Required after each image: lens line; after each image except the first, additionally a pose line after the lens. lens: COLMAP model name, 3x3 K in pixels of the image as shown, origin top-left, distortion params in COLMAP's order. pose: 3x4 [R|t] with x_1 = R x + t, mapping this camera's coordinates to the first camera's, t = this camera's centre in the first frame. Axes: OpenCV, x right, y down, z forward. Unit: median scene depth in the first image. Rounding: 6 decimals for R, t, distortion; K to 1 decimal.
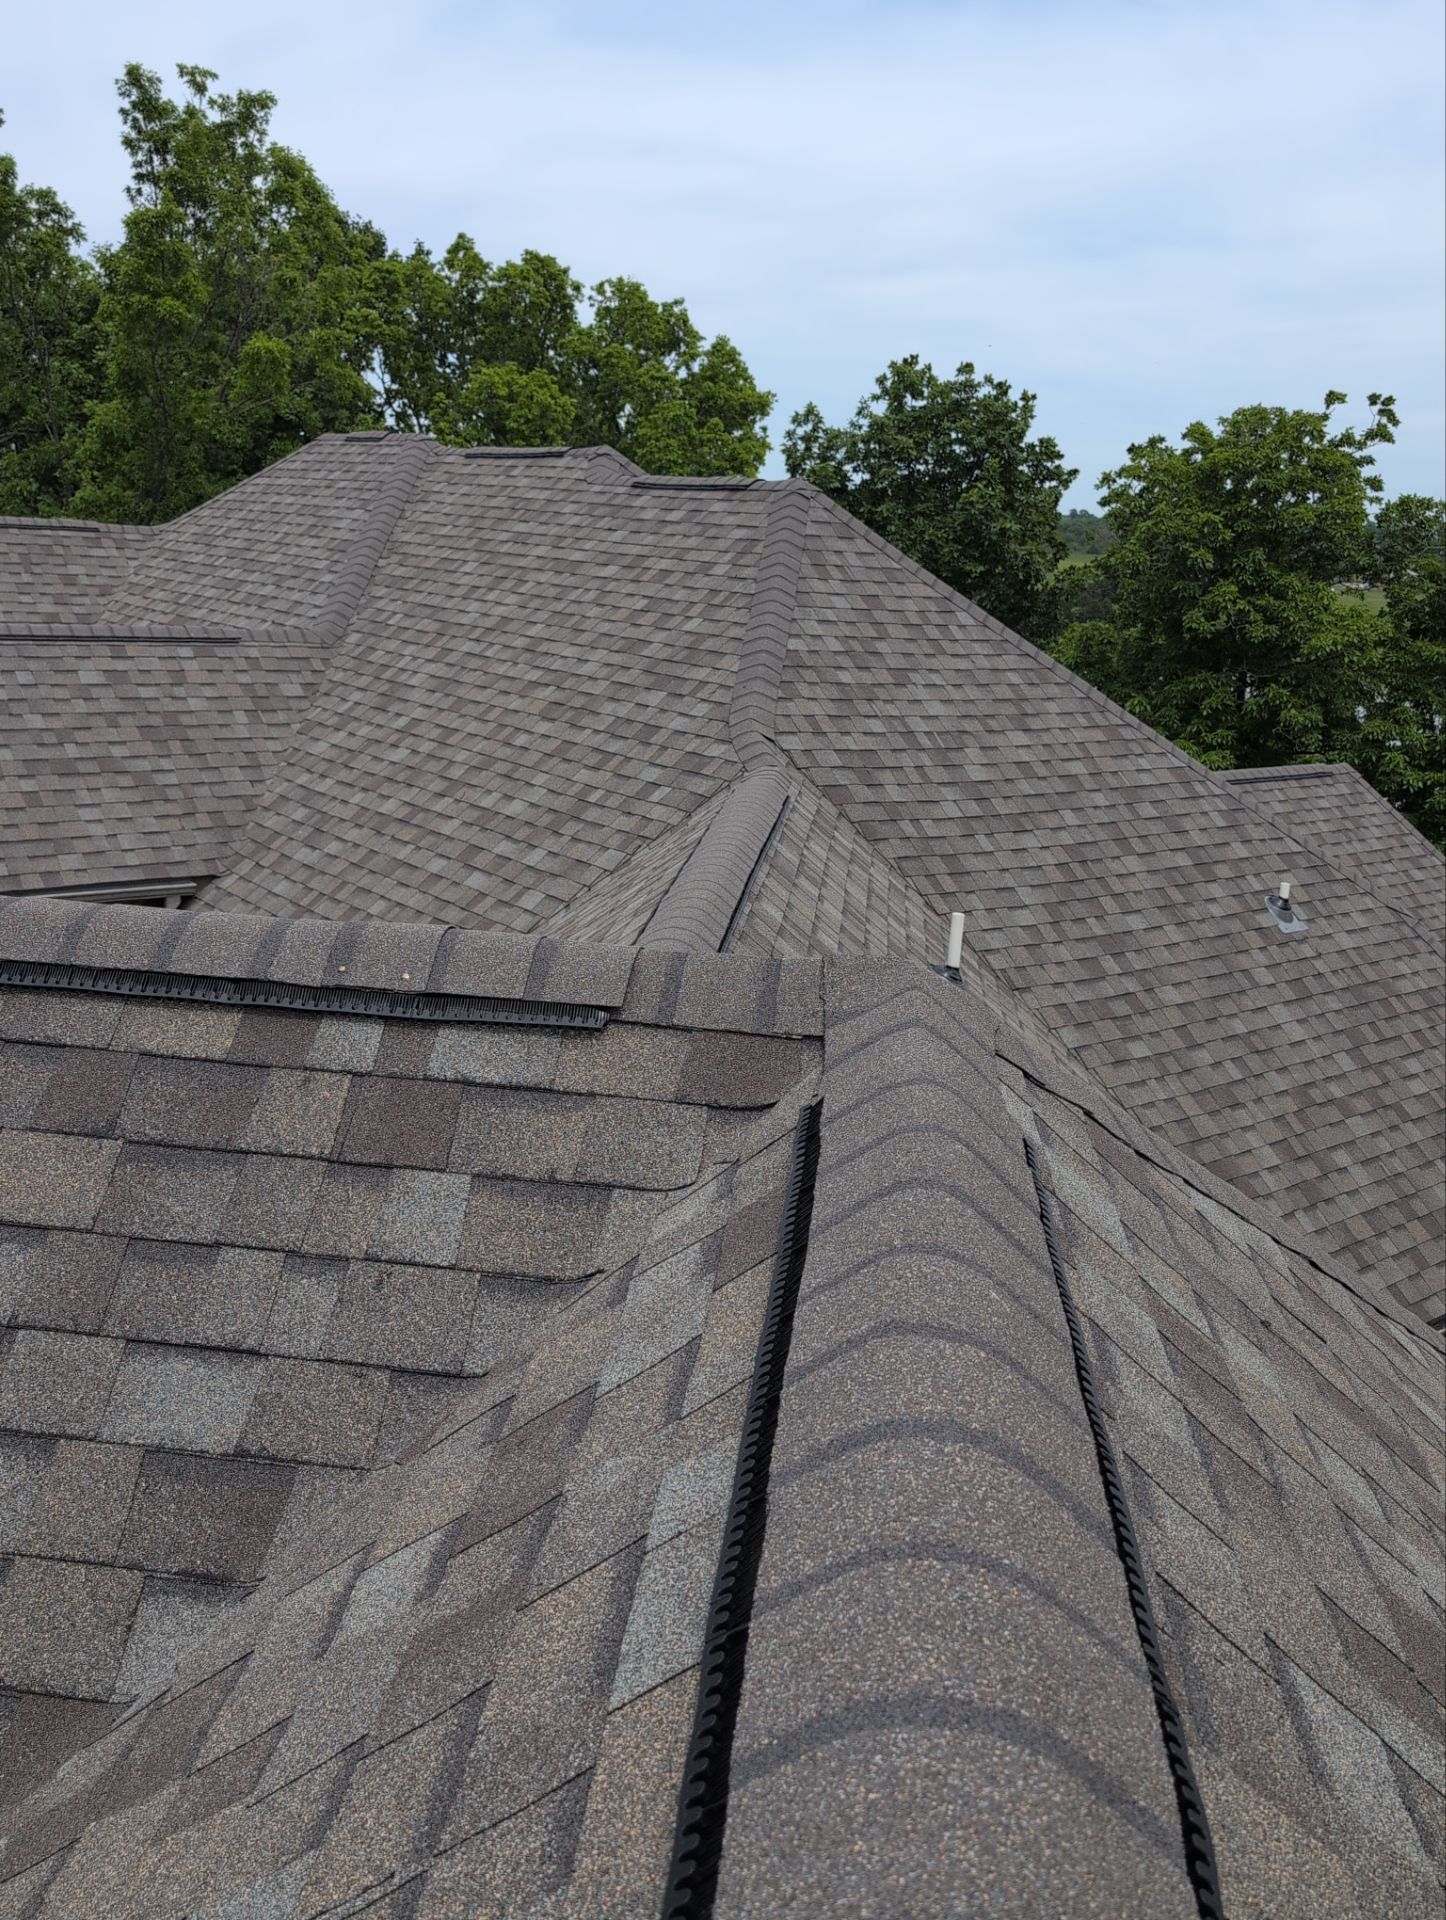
lens RADIAL K [[1614.8, 0, 735.2], [0, 1614.8, 965.7], [0, 0, 1]] dist [0.013258, -0.003001]
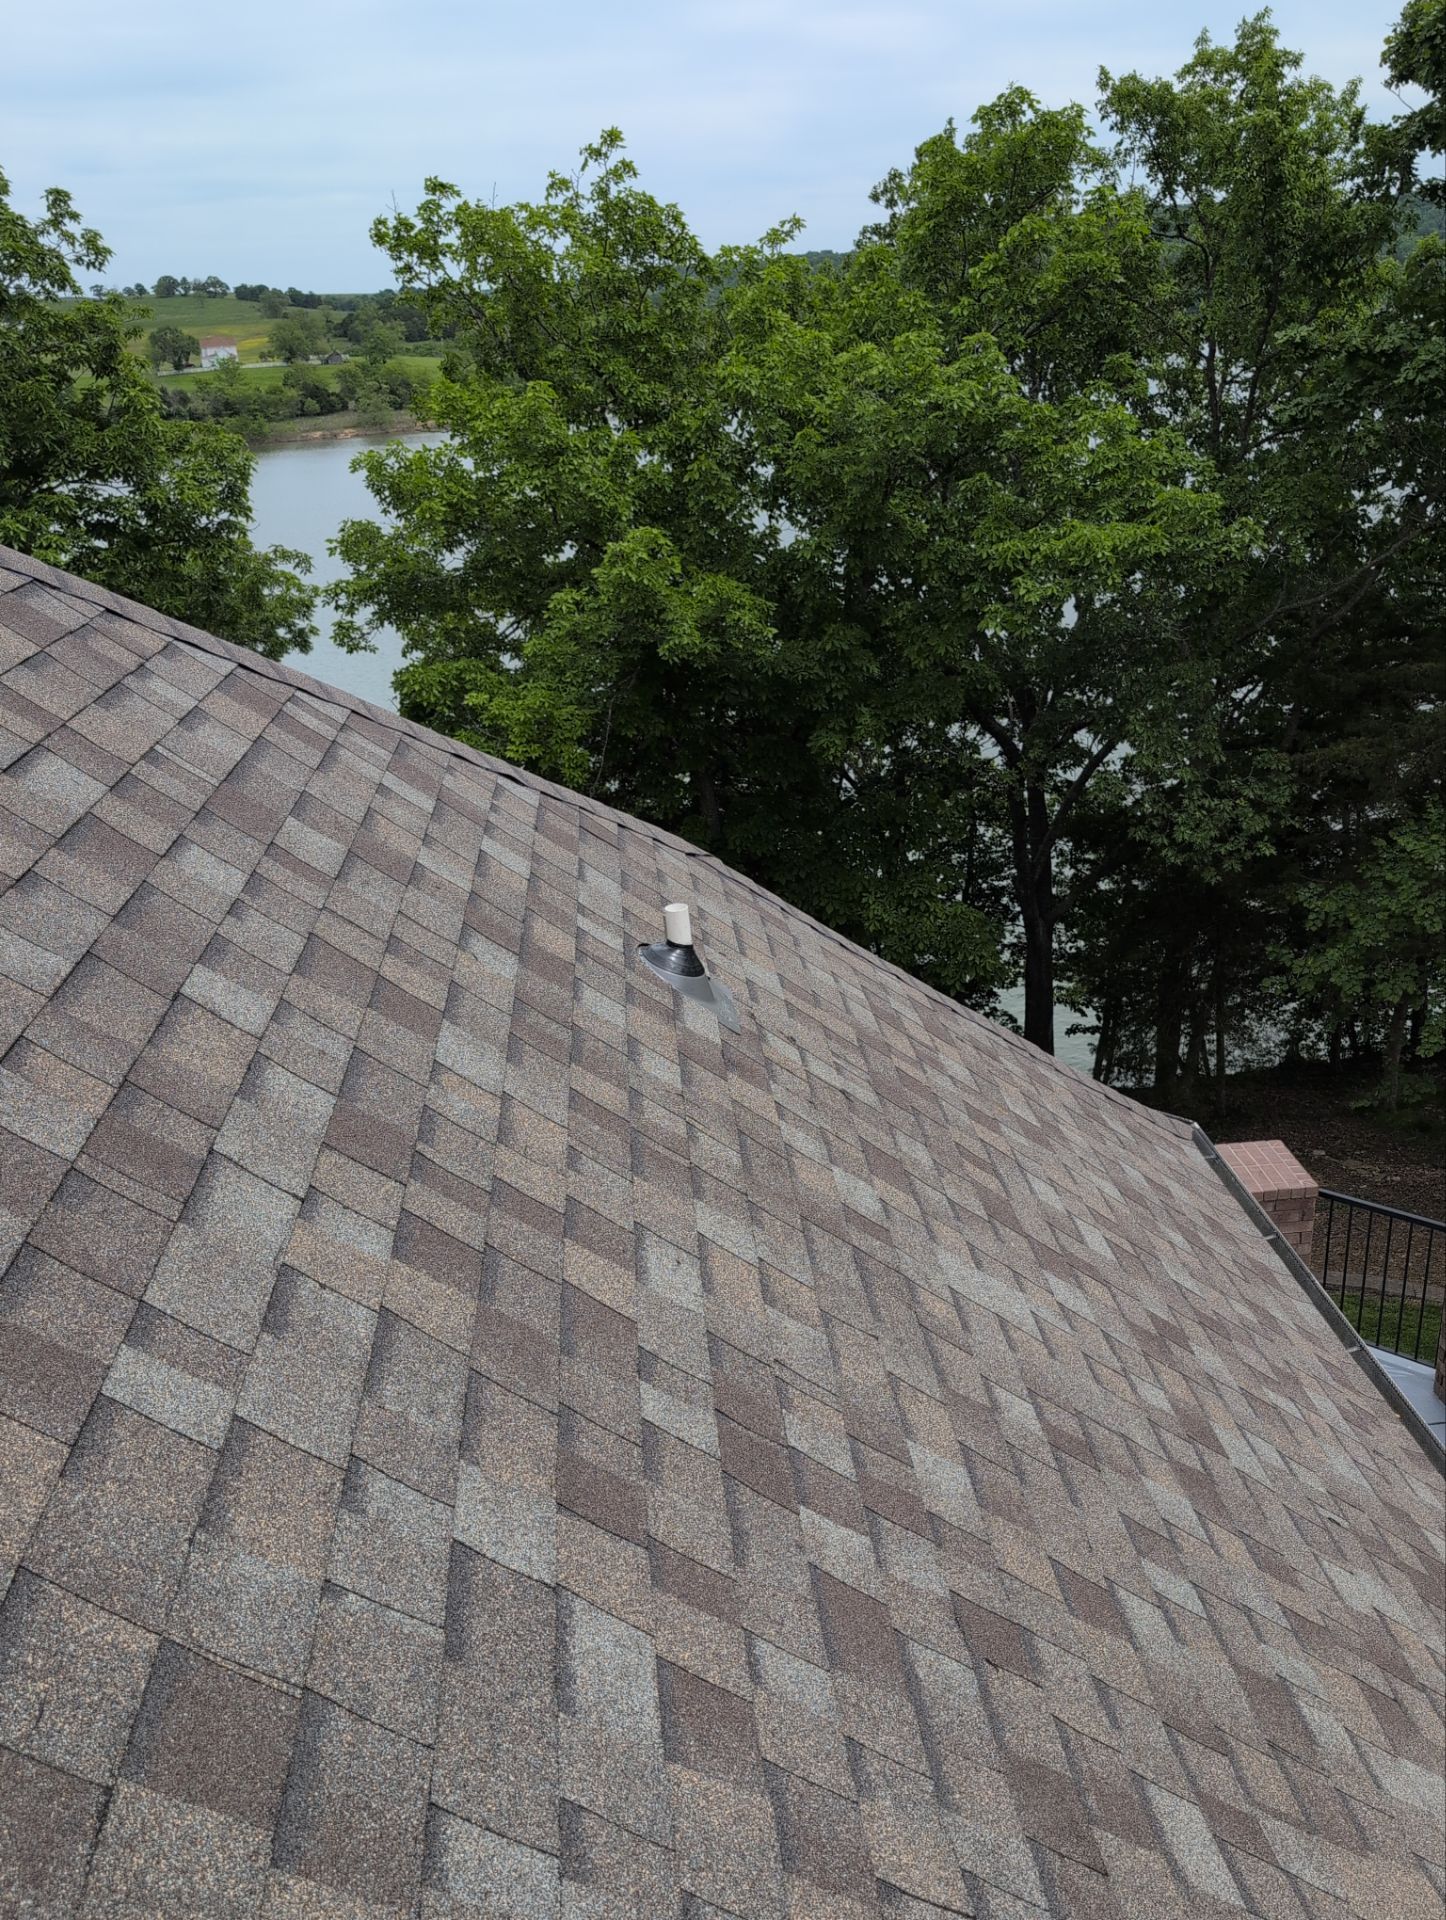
lens RADIAL K [[1602.6, 0, 727.5], [0, 1602.6, 962.6], [0, 0, 1]] dist [0.044820, -0.043985]
pose [[0.556284, -0.391175, 0.733164, 0.066761], [0.297885, 0.917510, 0.263513, -0.123190], [-0.775765, 0.071811, 0.626922, 0.707471]]
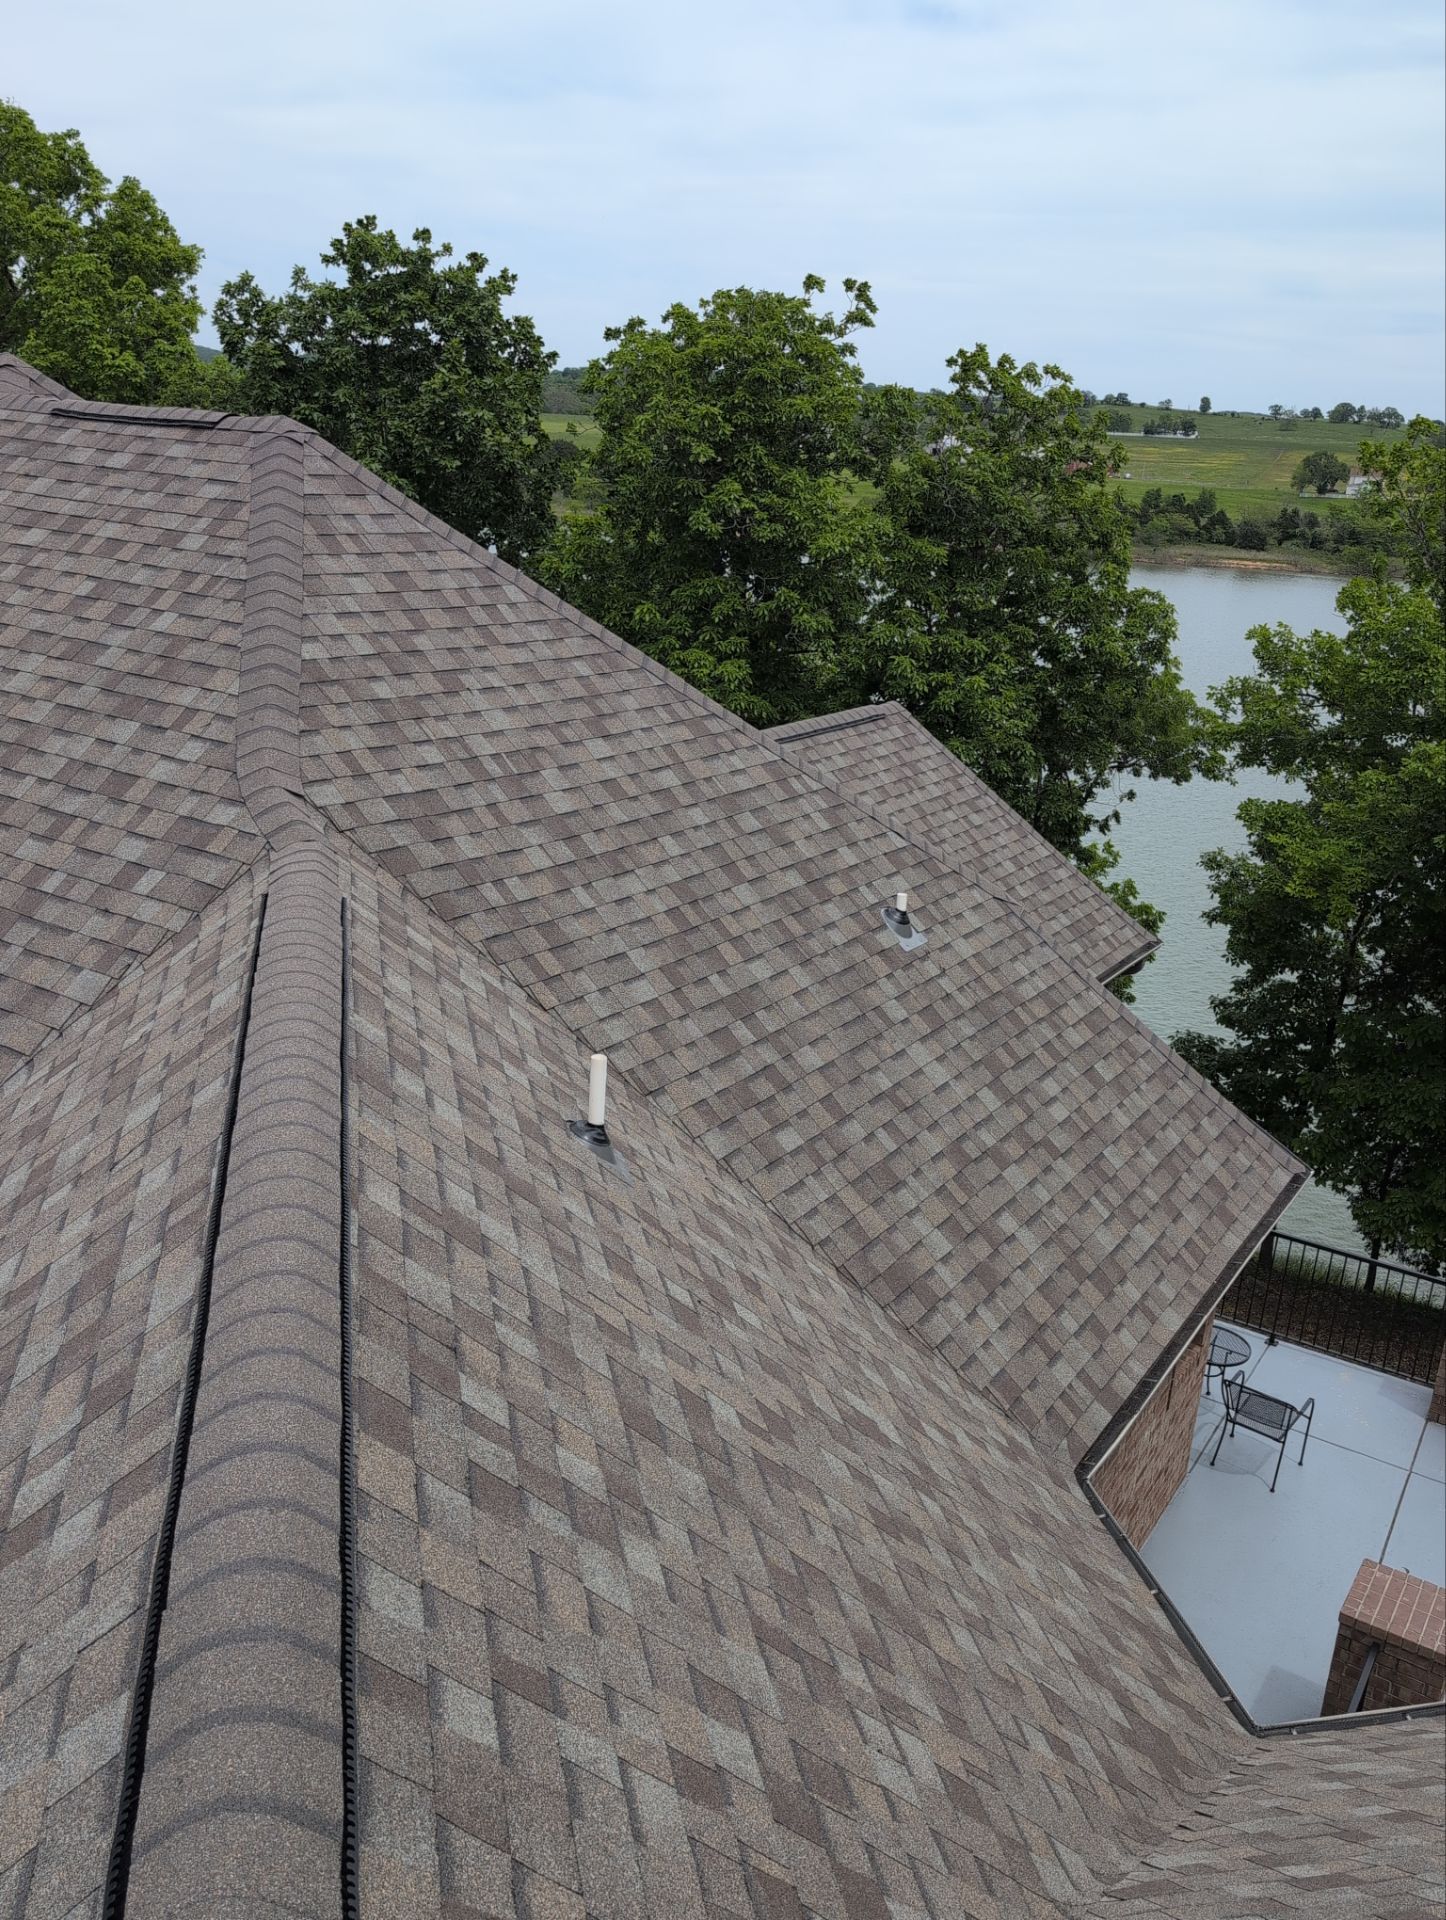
lens RADIAL K [[1611.7, 0, 744.1], [0, 1611.7, 960.6], [0, 0, 1]] dist [0.056997, -0.098487]
pose [[0.946655, -0.097782, 0.307056, -0.016580], [0.073668, 0.993286, 0.089194, -0.093029], [-0.313716, -0.061815, 0.947503, 0.174112]]
